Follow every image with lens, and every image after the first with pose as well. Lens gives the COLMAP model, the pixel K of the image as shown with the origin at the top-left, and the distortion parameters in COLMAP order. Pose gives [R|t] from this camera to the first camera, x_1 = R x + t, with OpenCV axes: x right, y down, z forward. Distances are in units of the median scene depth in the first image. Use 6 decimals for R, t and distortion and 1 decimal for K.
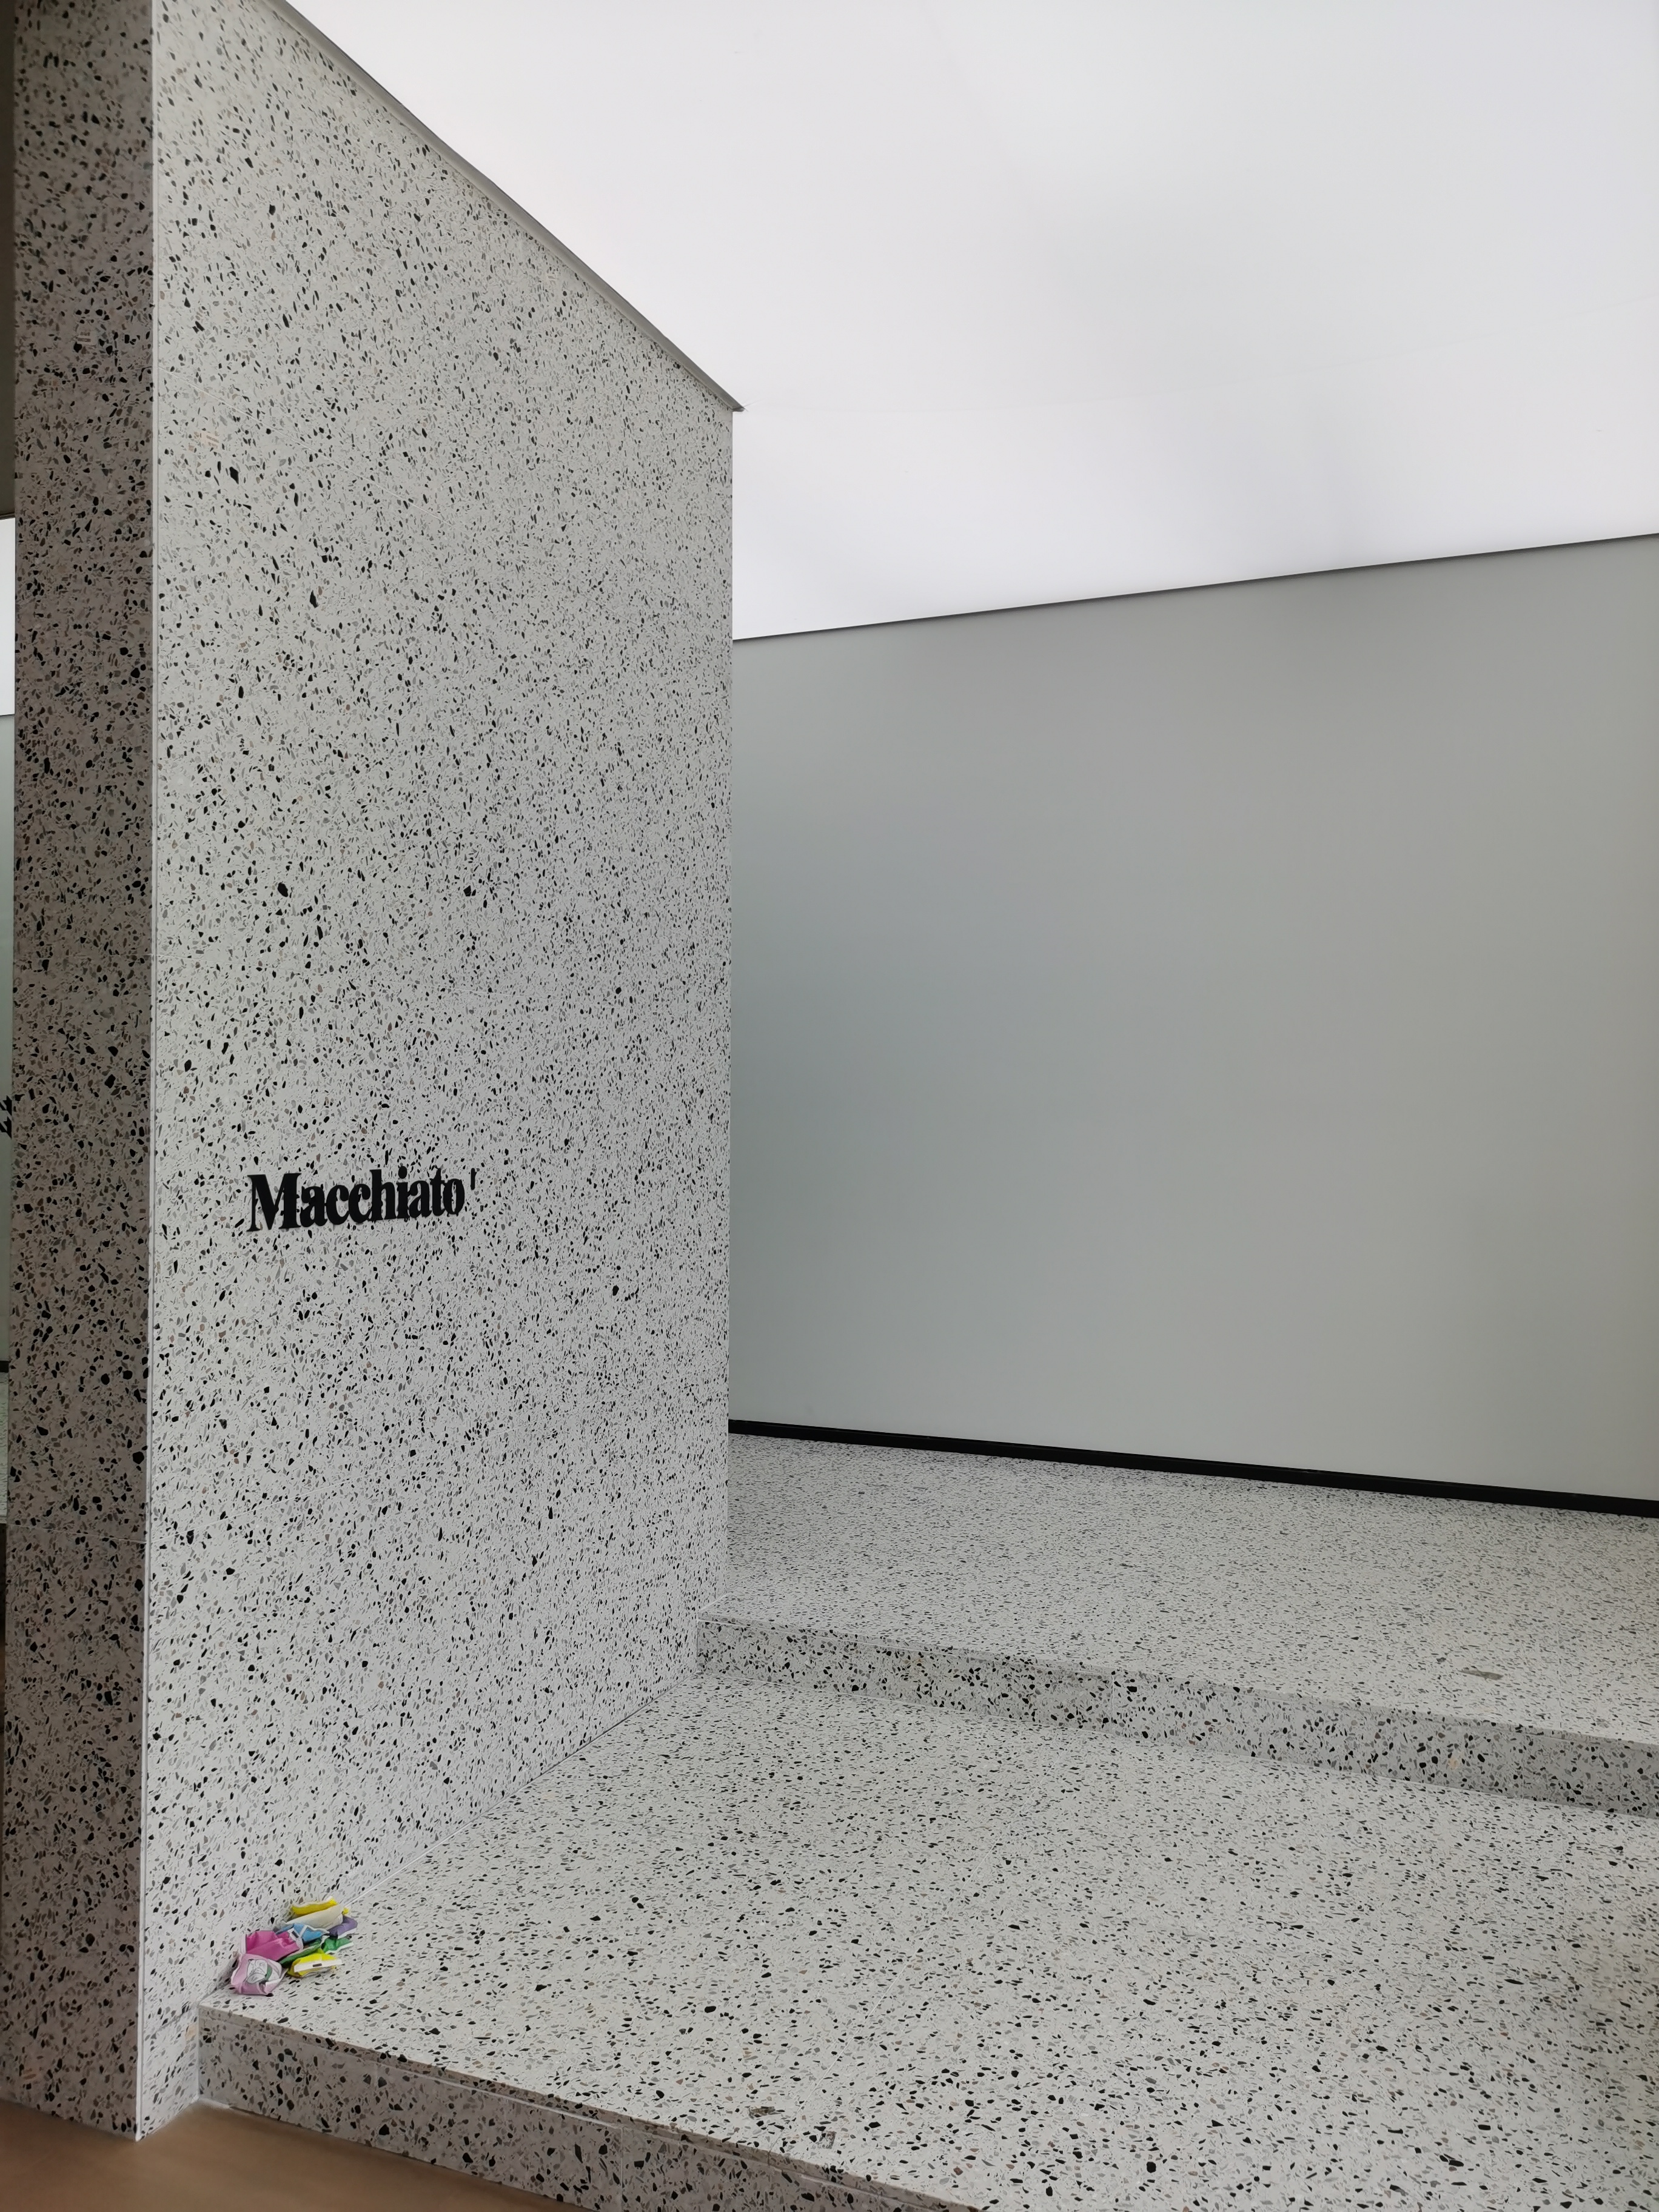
lens RADIAL K [[1723.3, 0, 834.5], [0, 1723.3, 1101.1], [0, 0, 1]] dist [0.065724, -0.026924]
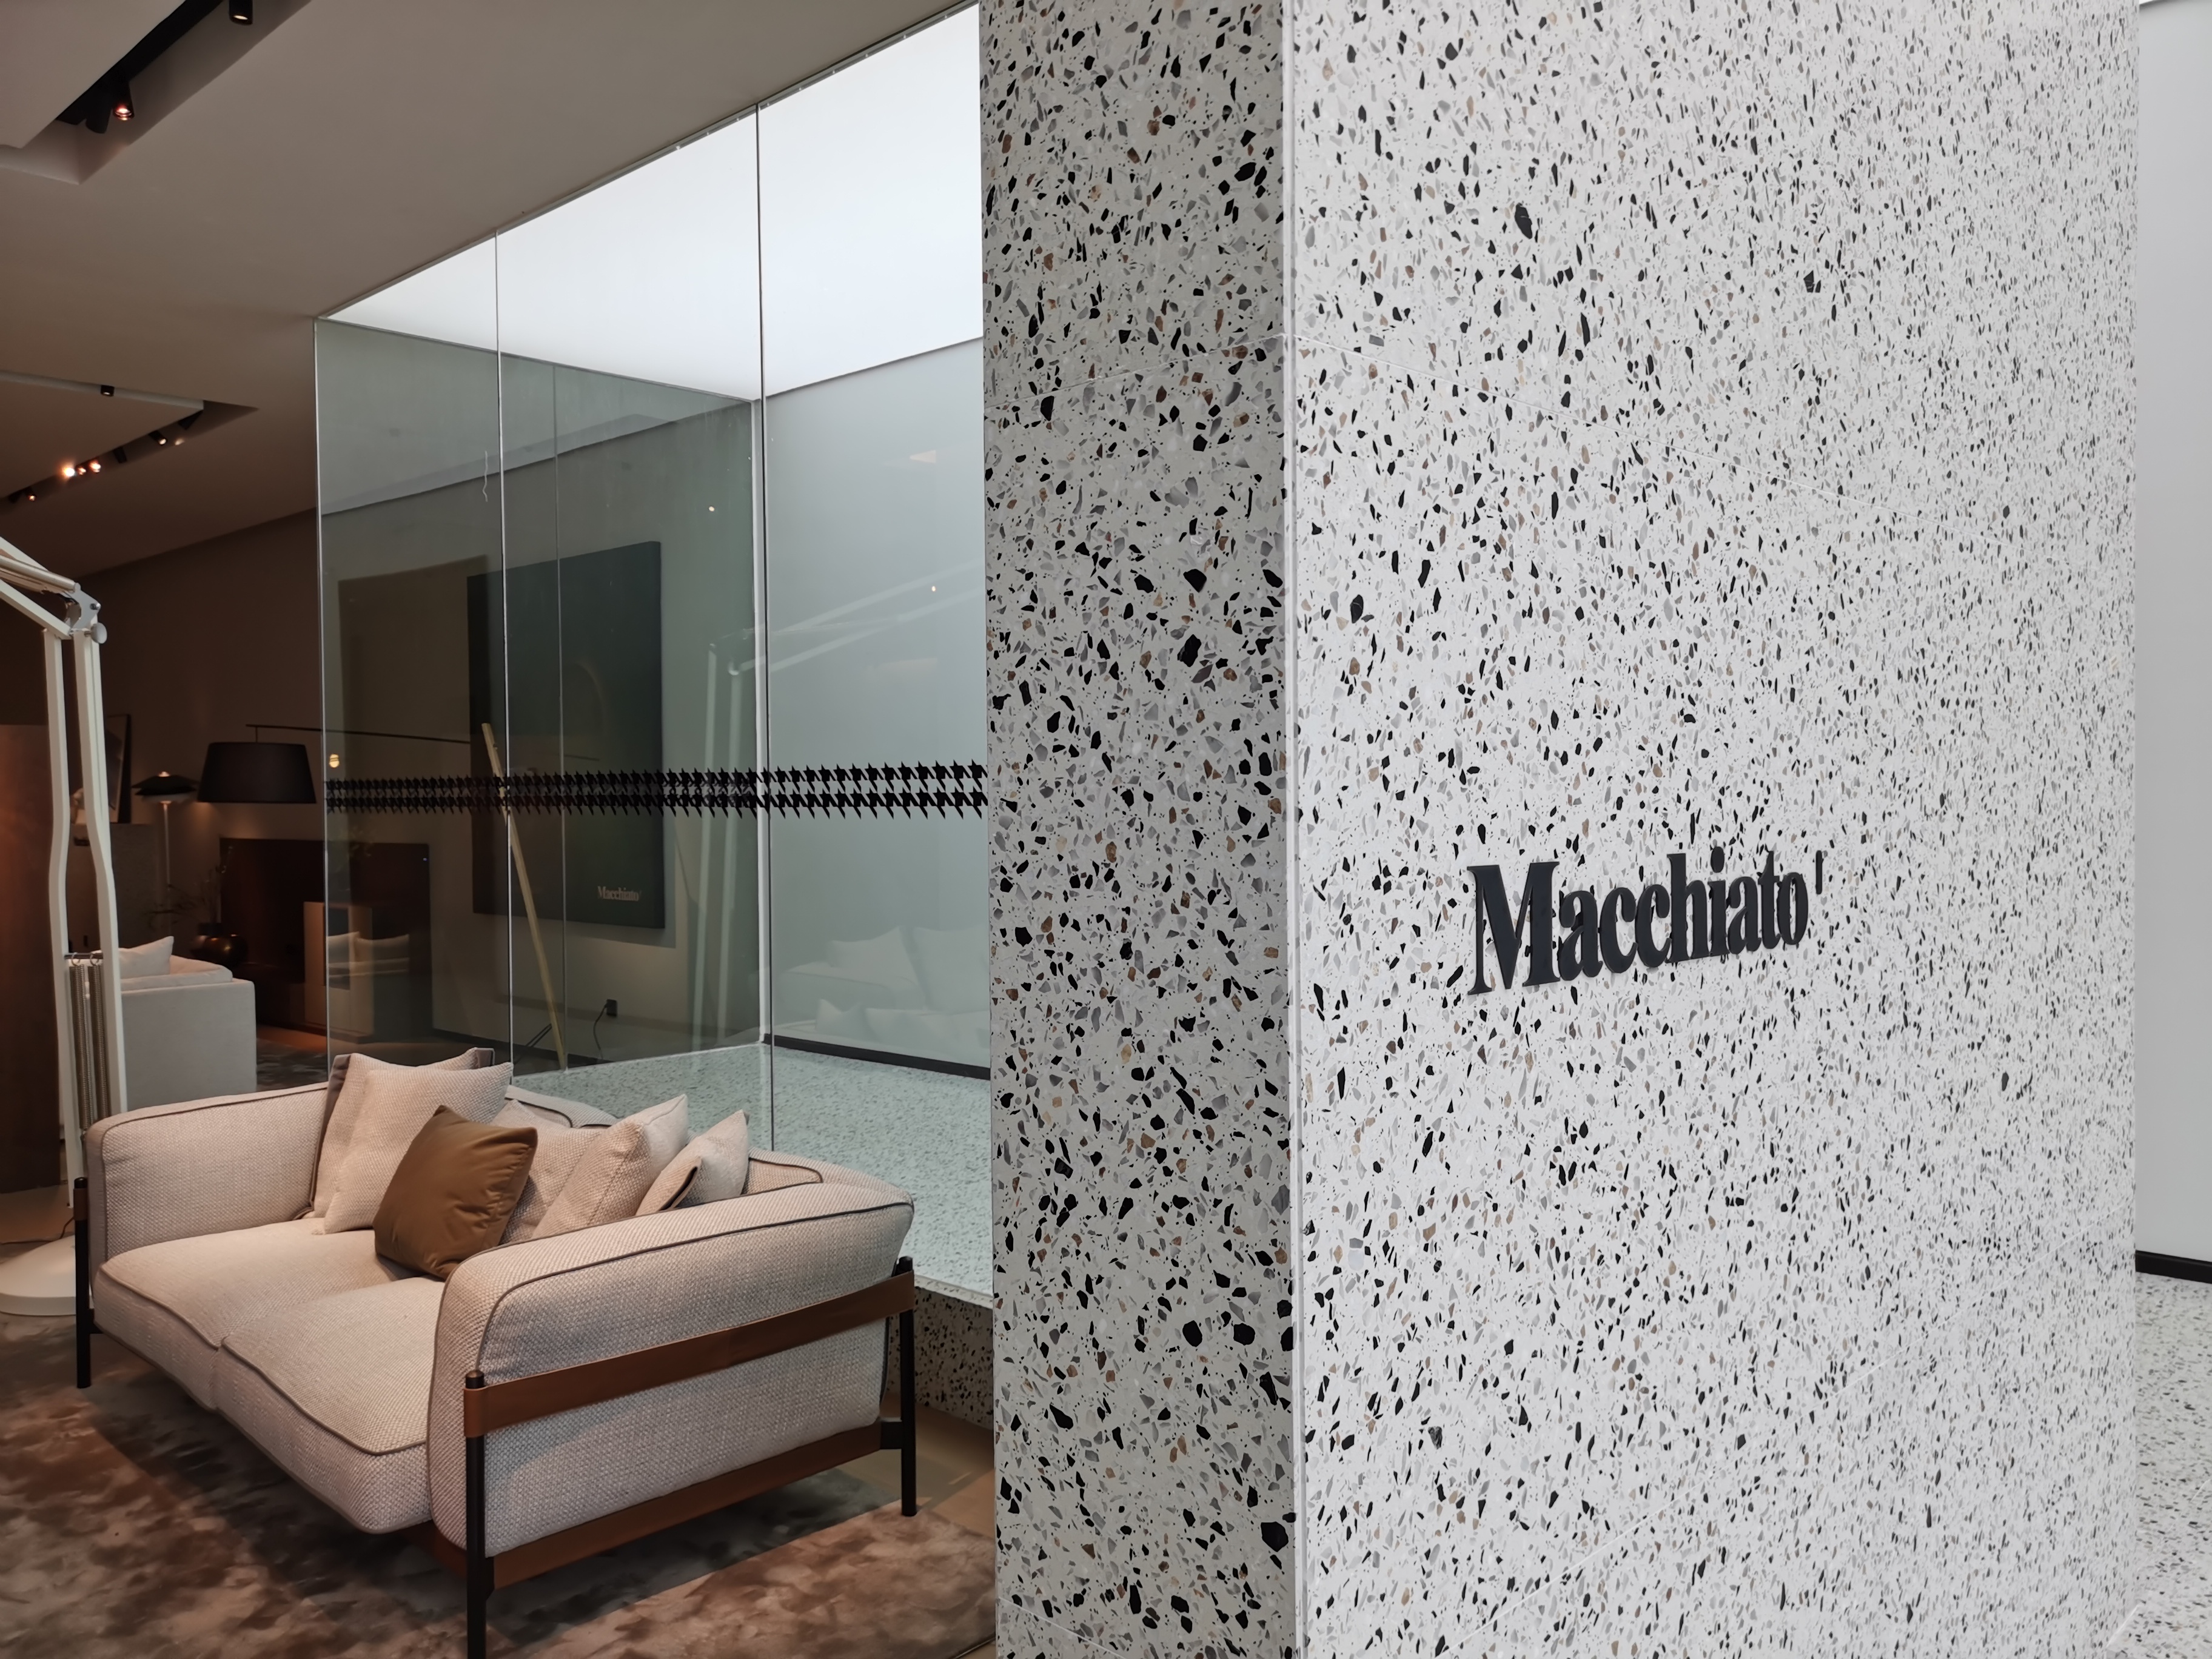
lens RADIAL K [[1723.3, 0, 1113.2], [0, 1723.3, 837.1], [0, 0, 1]] dist [0.065724, -0.026924]
pose [[0.936556, -0.005902, -0.350470, -0.254945], [0.016639, 0.999480, 0.027631, 0.020530], [0.350124, -0.031709, 0.936166, 0.530374]]
